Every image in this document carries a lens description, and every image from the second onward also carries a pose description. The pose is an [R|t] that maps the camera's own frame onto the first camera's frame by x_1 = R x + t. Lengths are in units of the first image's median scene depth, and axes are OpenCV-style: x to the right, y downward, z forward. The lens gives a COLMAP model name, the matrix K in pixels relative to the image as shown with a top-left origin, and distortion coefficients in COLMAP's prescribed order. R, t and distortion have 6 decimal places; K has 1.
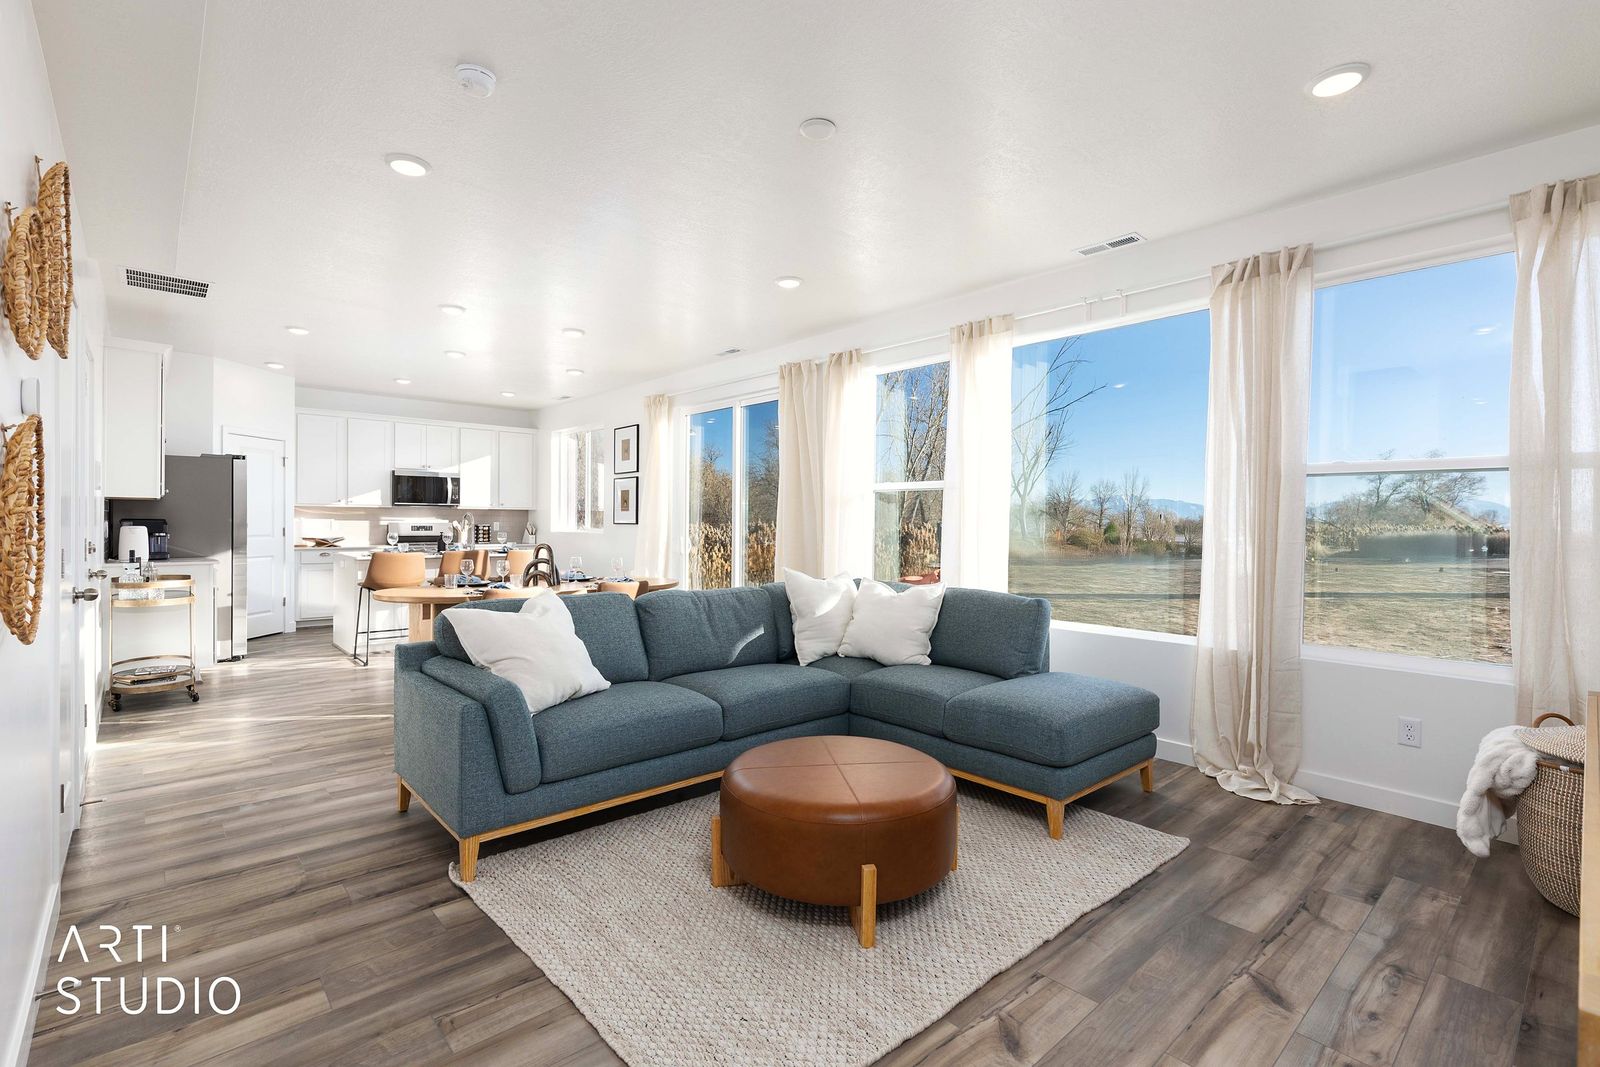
lens RADIAL K [[739.8, 0, 800.0], [0, 739.8, 533.5], [0, 0, 1]] dist [-0.000431, -0.000111]
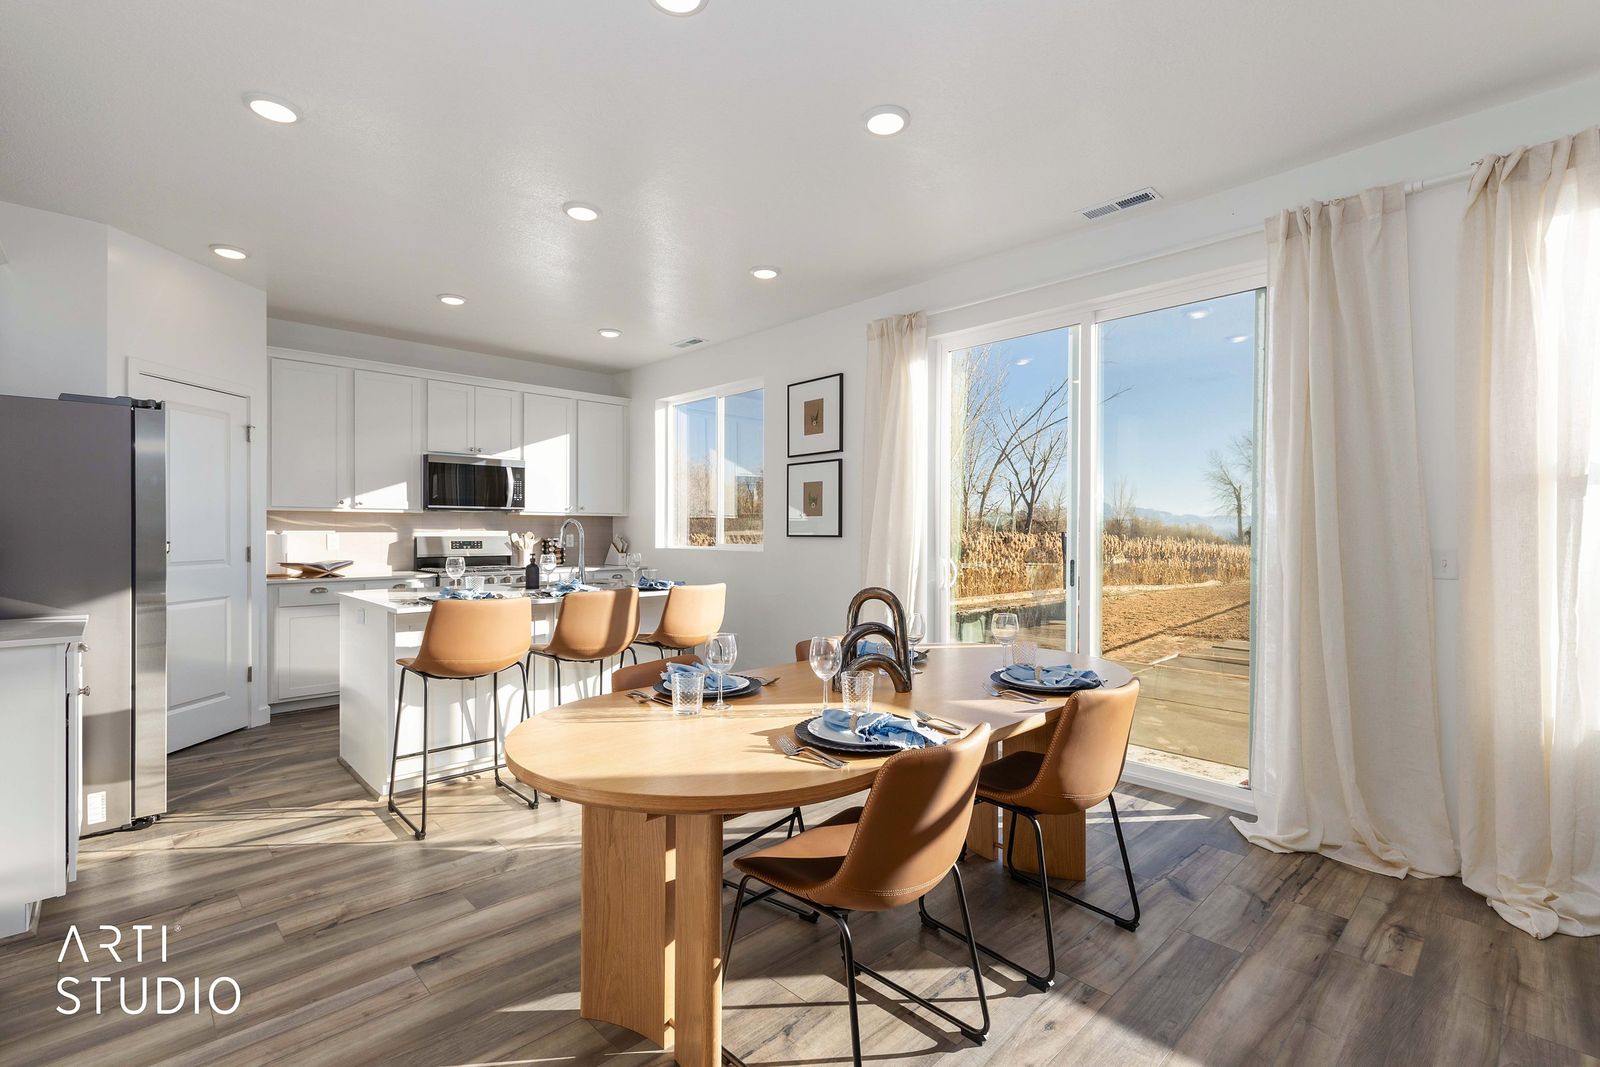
lens RADIAL K [[722.8, 0, 800.0], [0, 722.8, 533.5], [0, 0, 1]] dist [0.002342, 0.000153]
pose [[0.999294, -0.007456, 0.036830, -0.266123], [0.007868, 0.999908, -0.011061, -0.008497], [-0.036744, 0.011343, 0.999260, 0.387760]]
